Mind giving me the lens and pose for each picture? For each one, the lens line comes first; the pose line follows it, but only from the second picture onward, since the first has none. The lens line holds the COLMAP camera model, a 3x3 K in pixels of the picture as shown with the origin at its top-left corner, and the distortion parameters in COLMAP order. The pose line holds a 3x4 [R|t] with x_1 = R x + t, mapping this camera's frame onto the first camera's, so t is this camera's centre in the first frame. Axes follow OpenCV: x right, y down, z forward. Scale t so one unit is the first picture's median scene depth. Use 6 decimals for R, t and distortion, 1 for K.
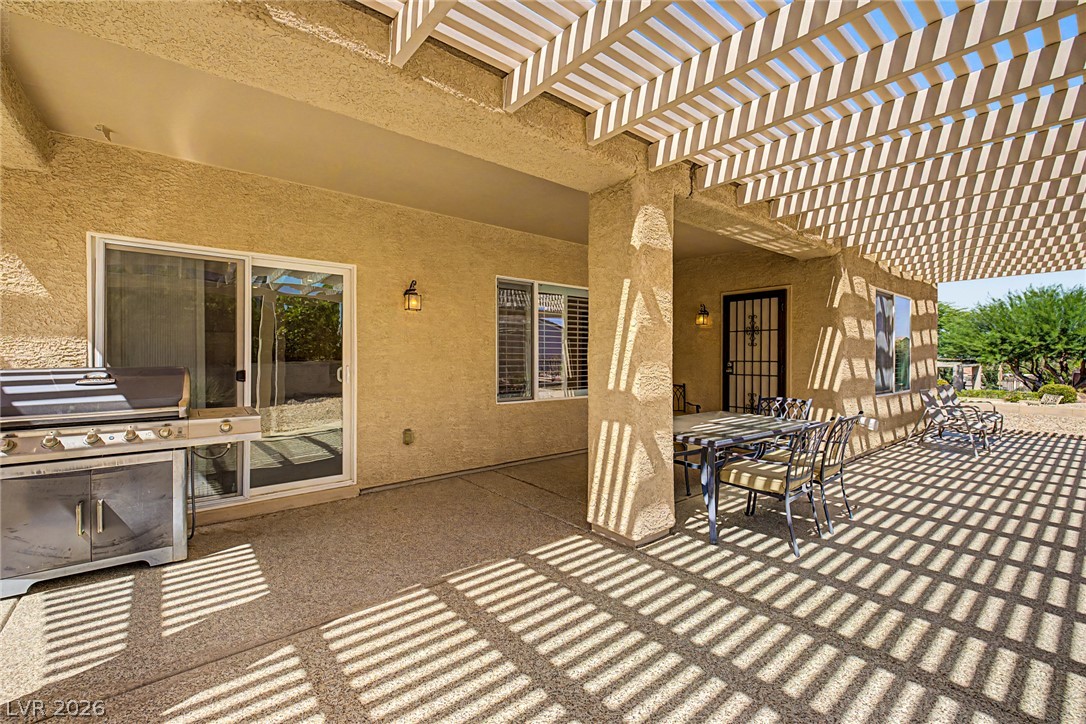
lens RADIAL K [[461.8, 0, 540.4], [0, 461.8, 358.0], [0, 0, 1]] dist [0.002073, 0.000071]
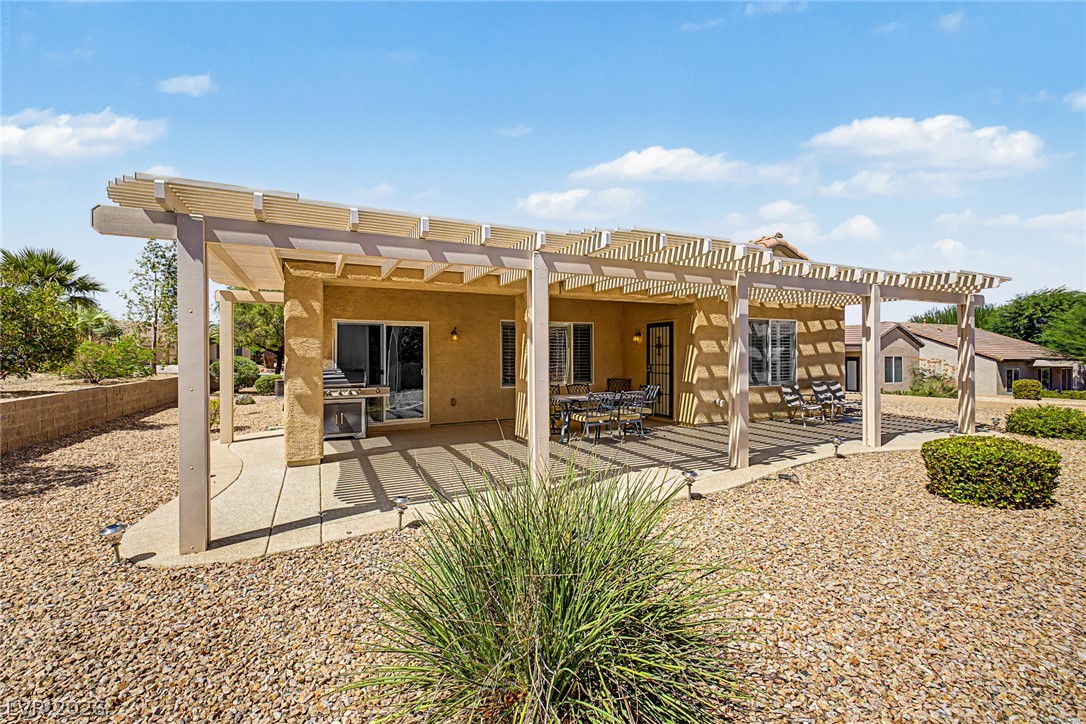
lens RADIAL K [[461.8, 0, 541.1], [0, 461.8, 358.8], [0, 0, 1]] dist [0.002073, 0.000071]
pose [[0.974709, -0.000716, -0.223475, 0.644113], [0.002793, 0.999956, 0.008980, -0.046133], [0.223458, -0.009377, 0.974668, -1.074101]]
